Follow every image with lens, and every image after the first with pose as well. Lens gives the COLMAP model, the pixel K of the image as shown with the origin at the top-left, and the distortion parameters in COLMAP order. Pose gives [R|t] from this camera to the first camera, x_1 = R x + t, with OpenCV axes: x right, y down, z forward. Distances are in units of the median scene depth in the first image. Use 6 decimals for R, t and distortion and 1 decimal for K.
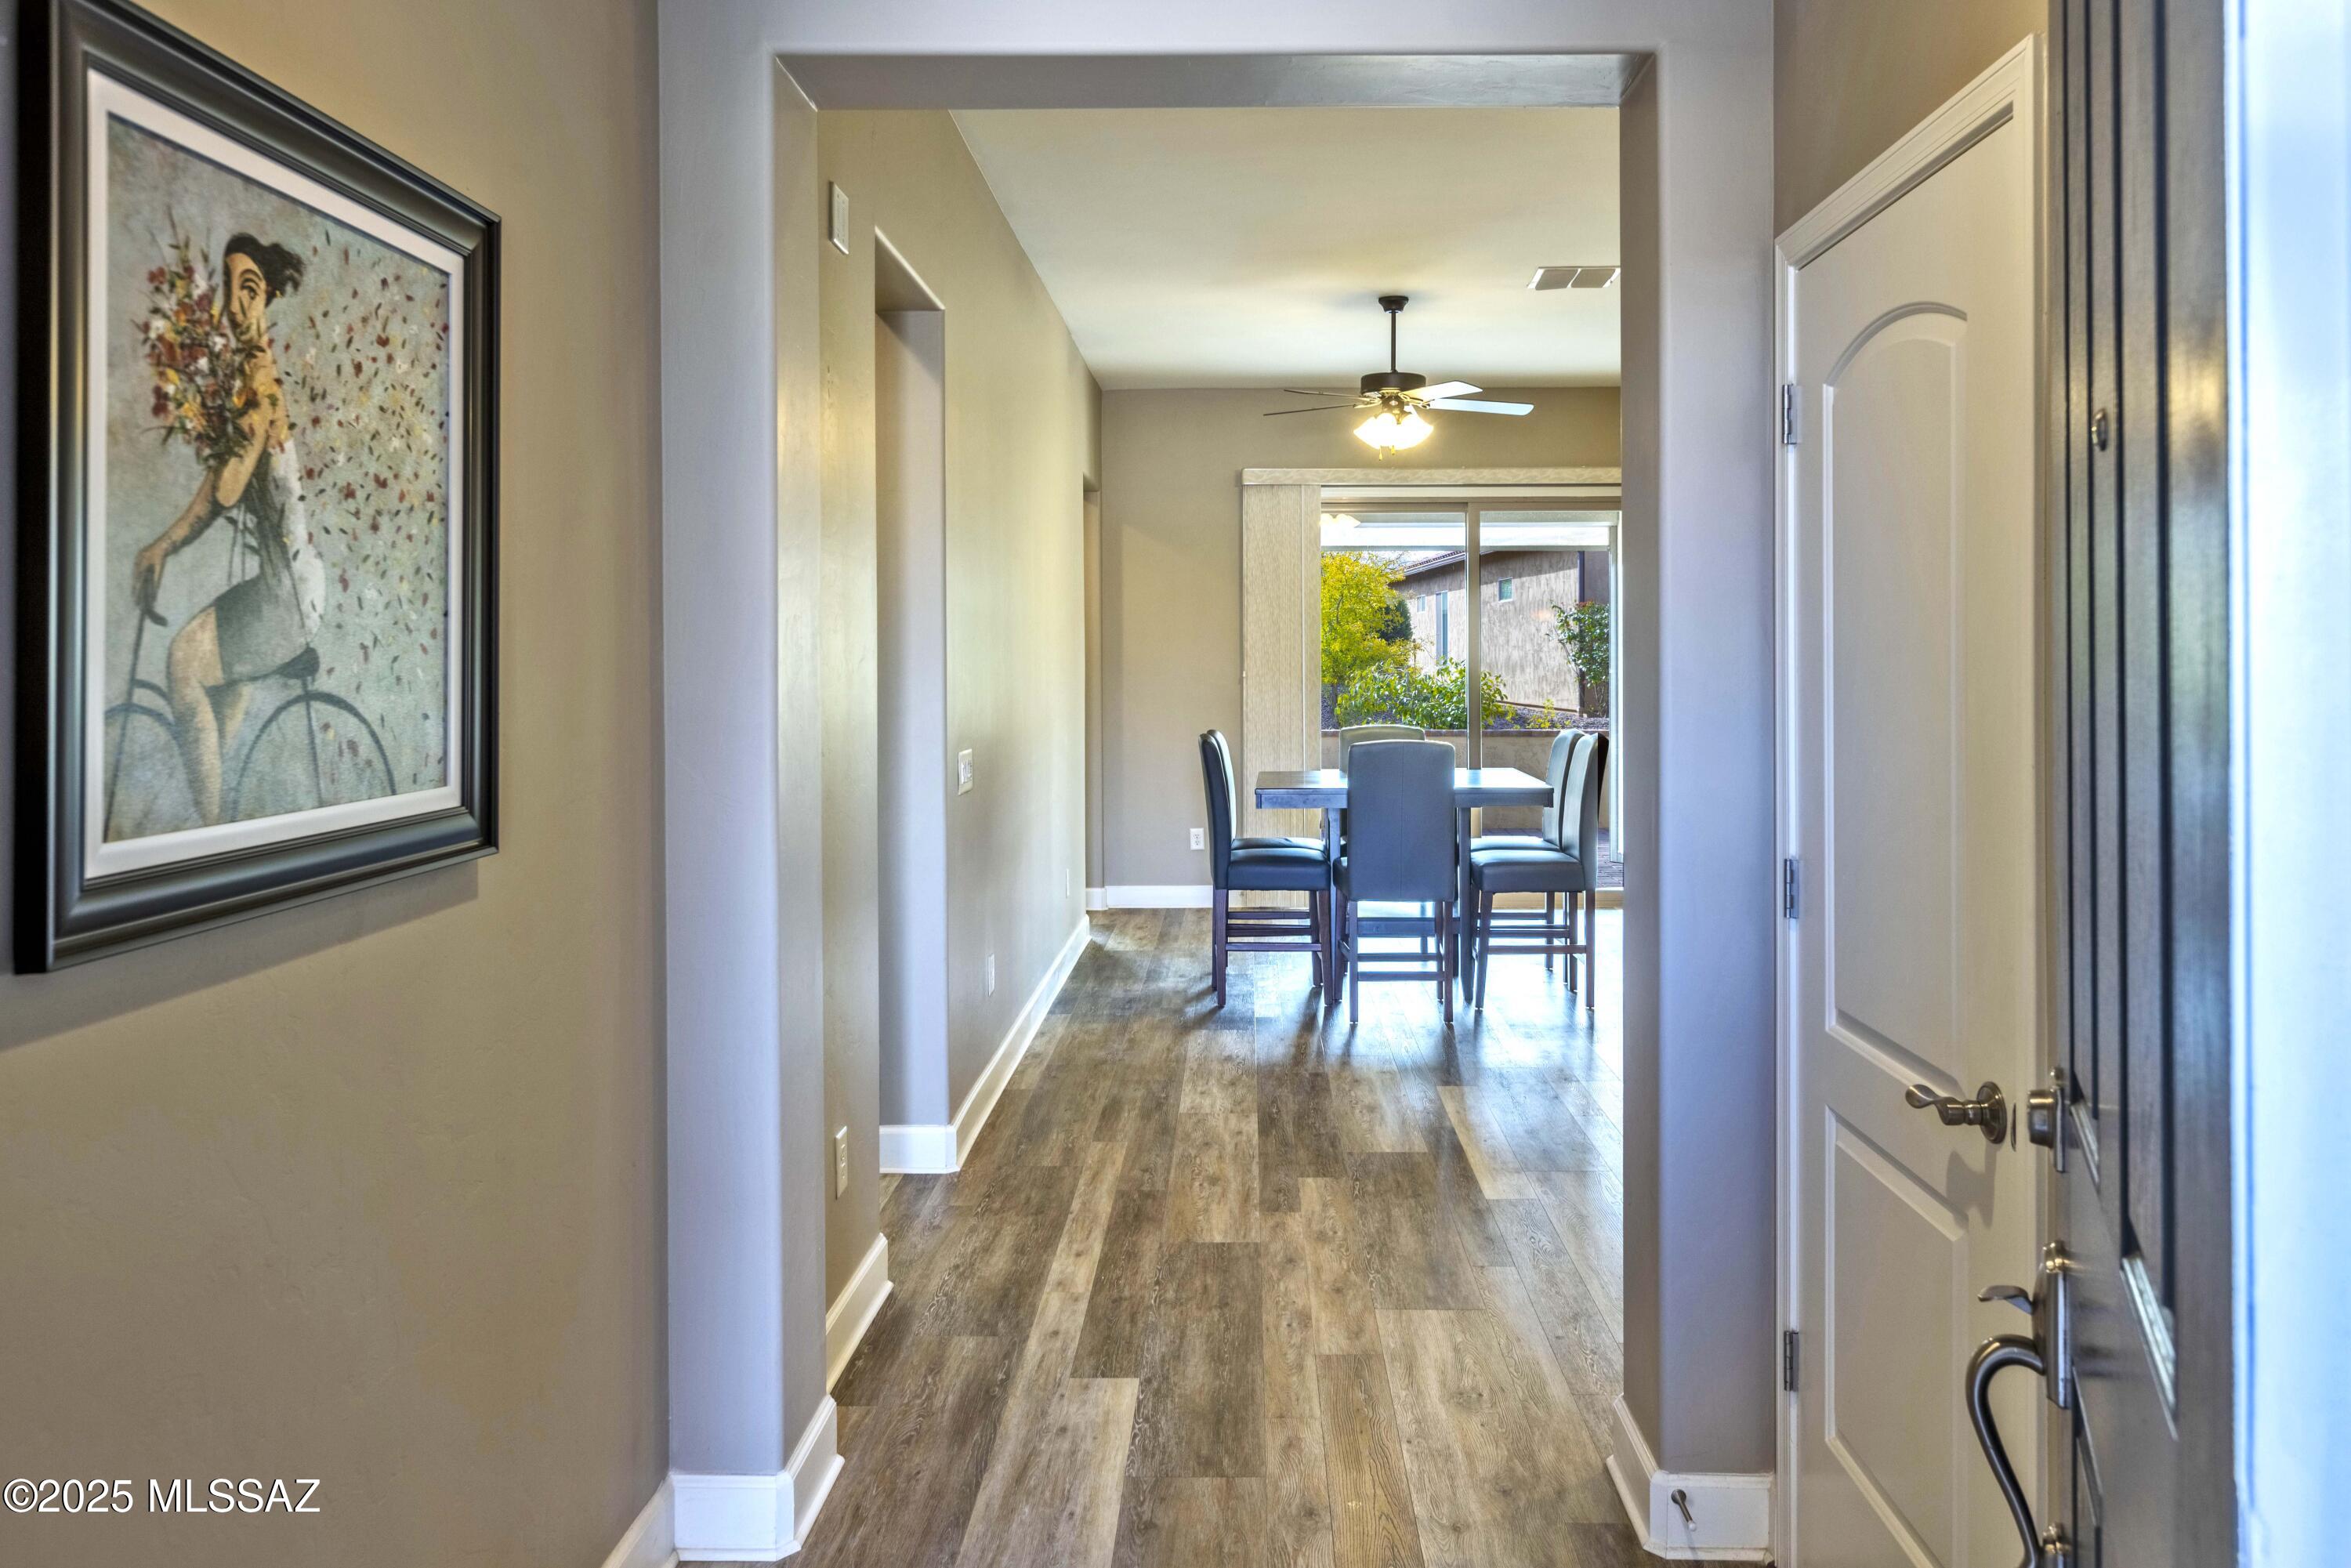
lens RADIAL K [[1753.7, 0, 1227.1], [0, 1753.7, 645.1], [0, 0, 1]] dist [0.000499, 0.000470]
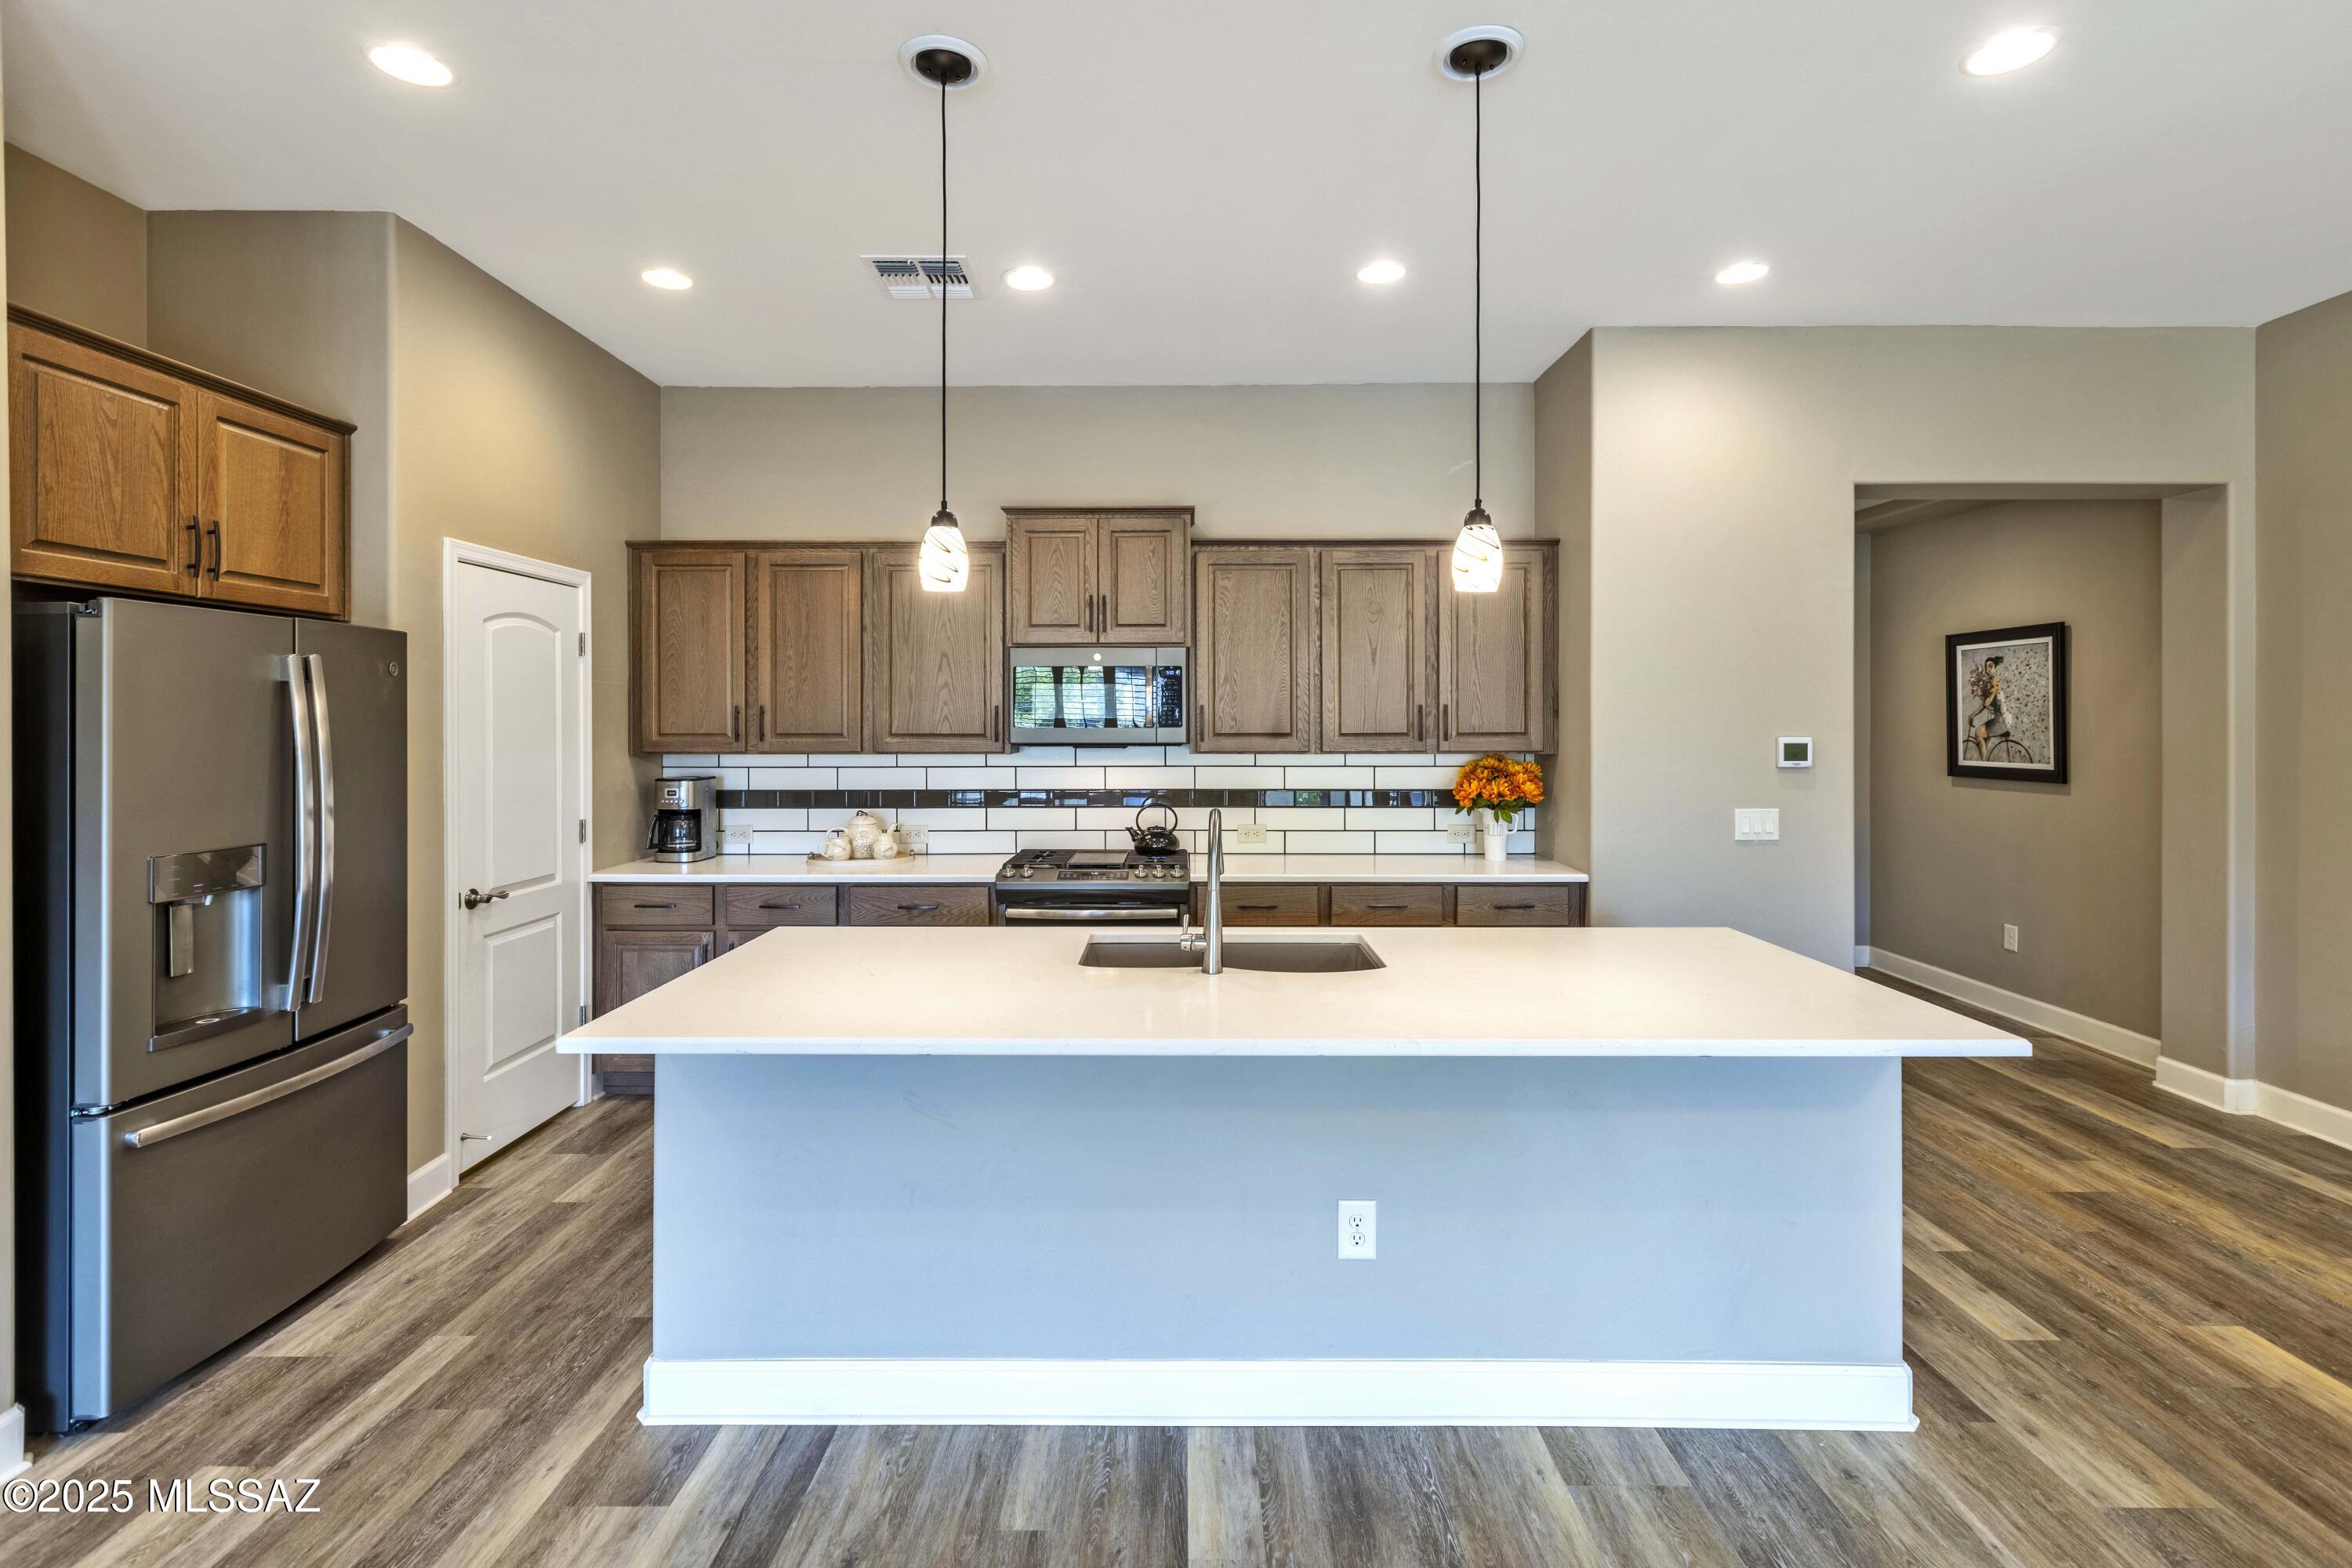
lens RADIAL K [[1084.0, 0, 1183.9], [0, 1084.0, 722.4], [0, 0, 1]] dist [0.000672, 0.000637]
pose [[-0.999988, 0.004839, -0.000629, 1.659954], [0.004844, 0.999954, -0.008245, -0.009189], [0.000589, -0.008248, -0.999966, 3.688850]]
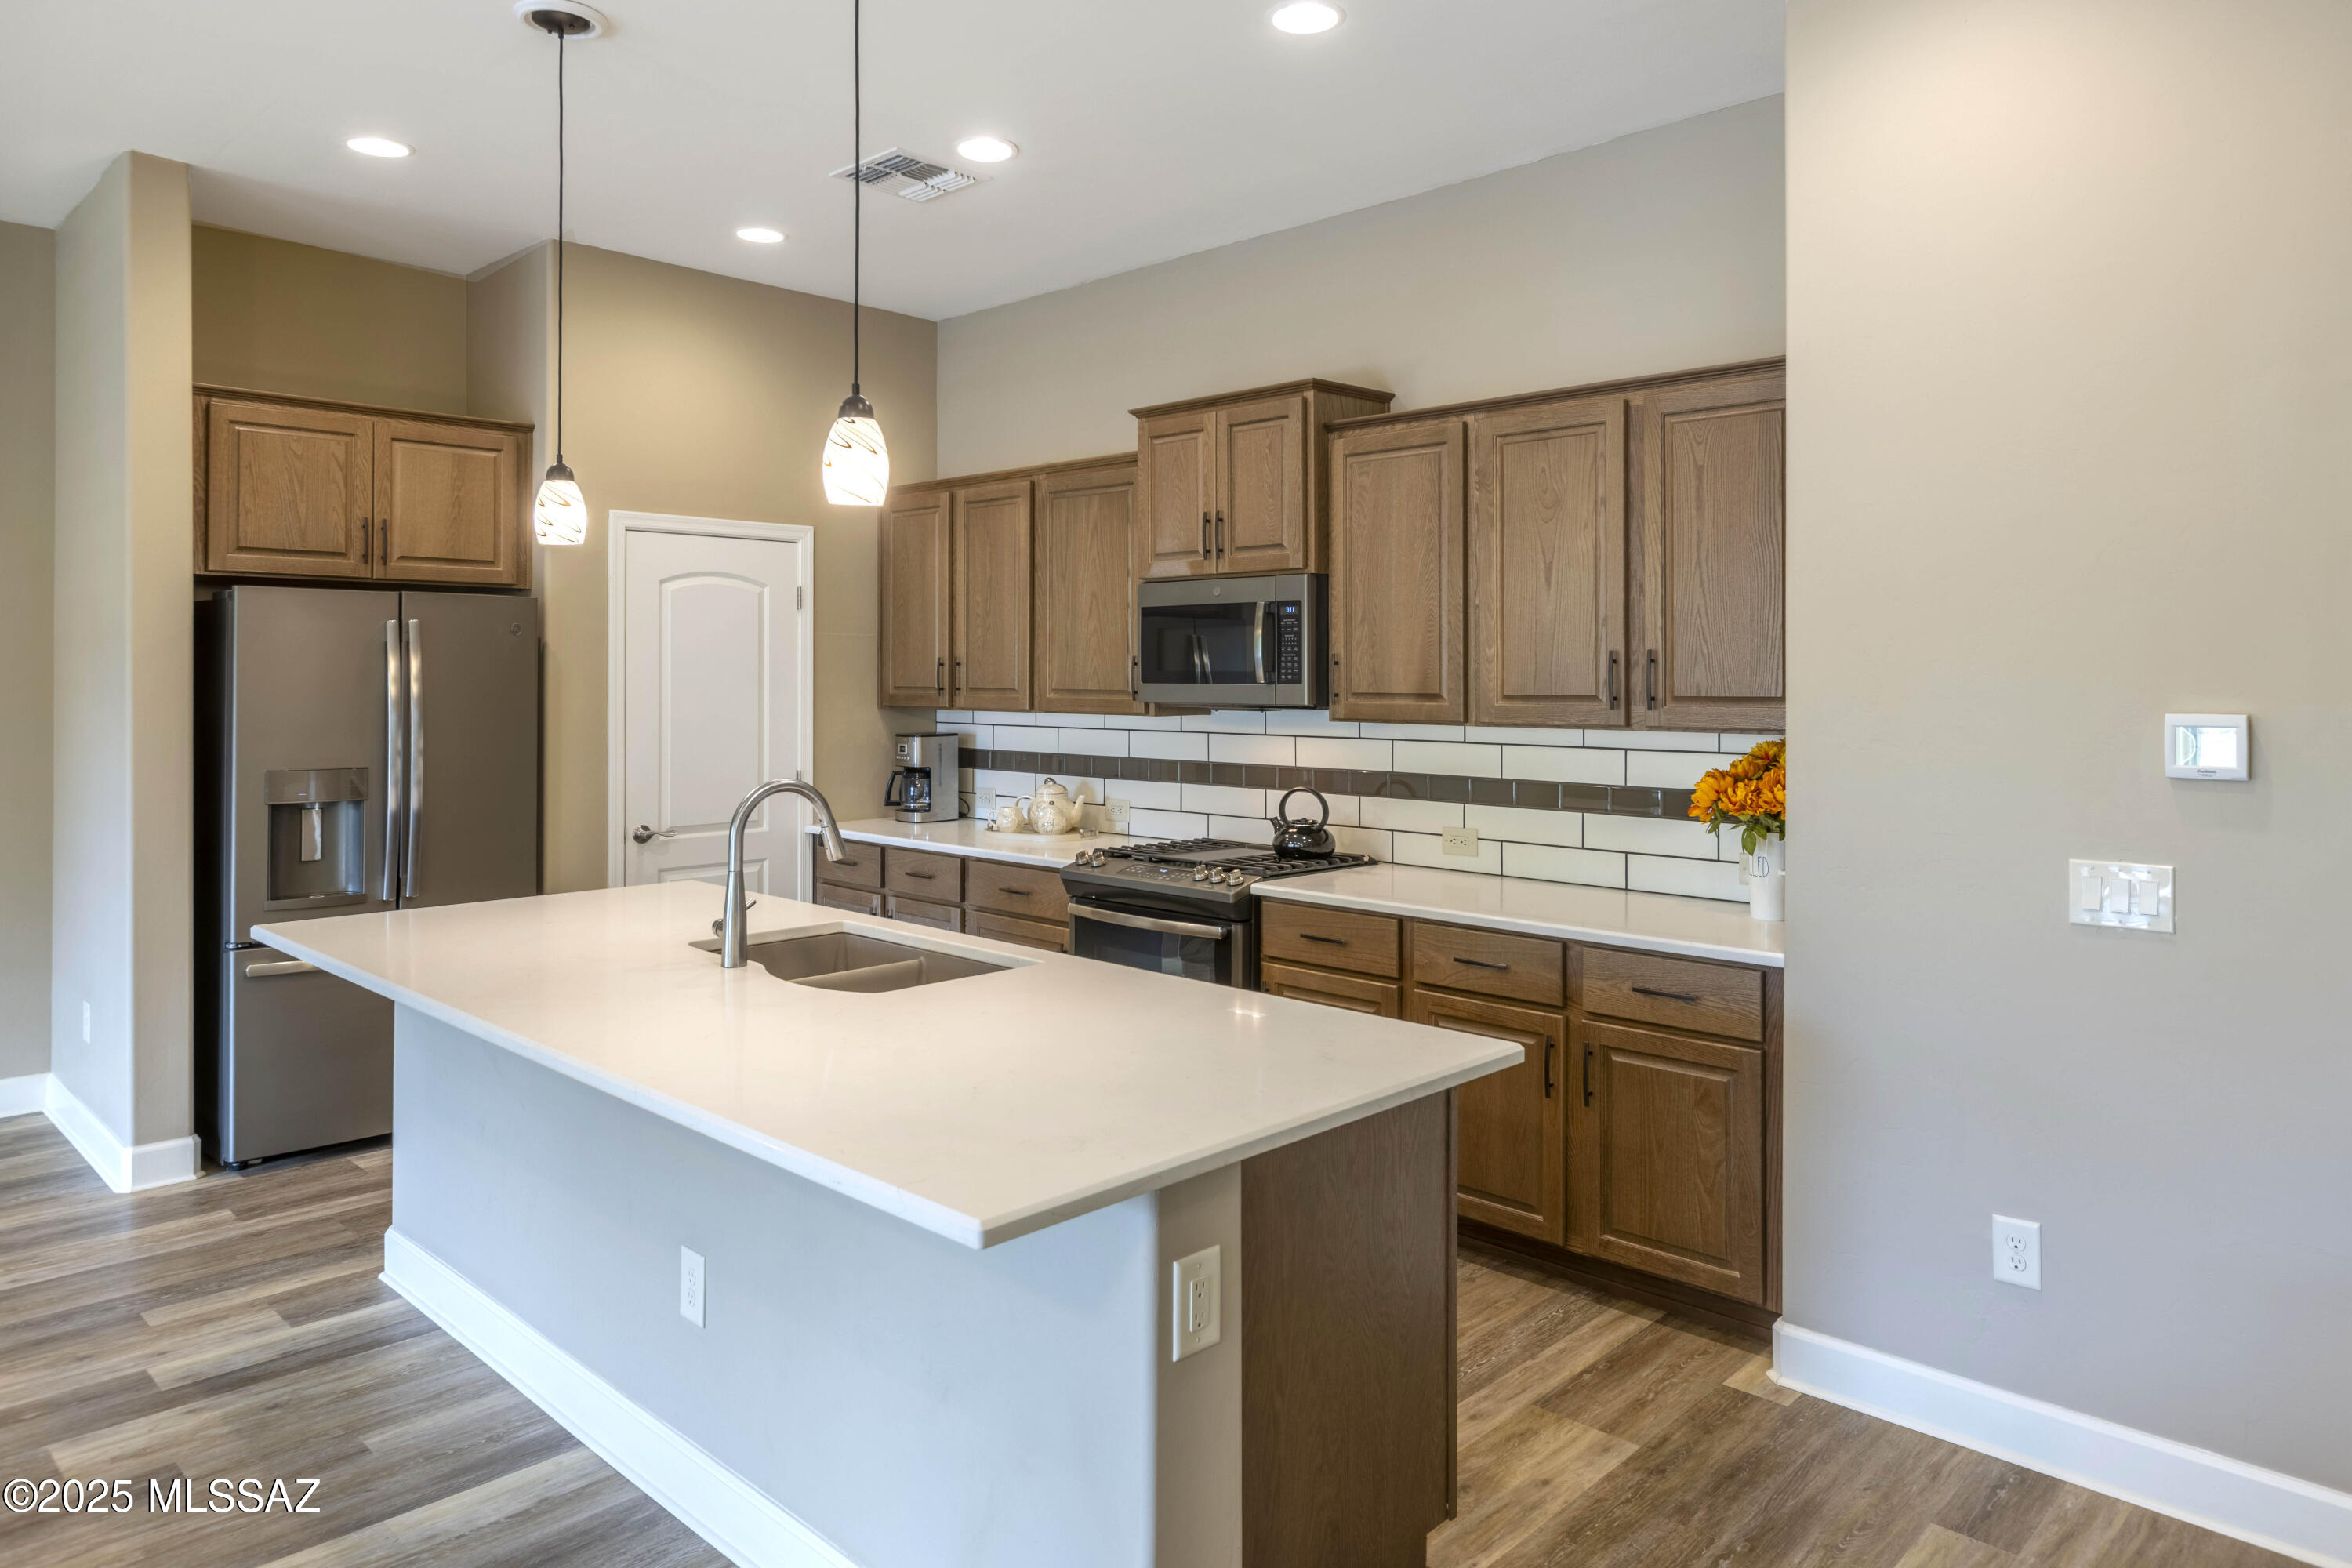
lens RADIAL K [[1508.4, 0, 1208.0], [0, 1508.4, 665.1], [0, 0, 1]] dist [0.000400, -0.000588]
pose [[-0.726663, 0.006854, 0.686960, 0.204001], [-0.005611, 0.999858, -0.015911, -0.008748], [-0.686971, -0.015416, -0.726521, 3.191911]]
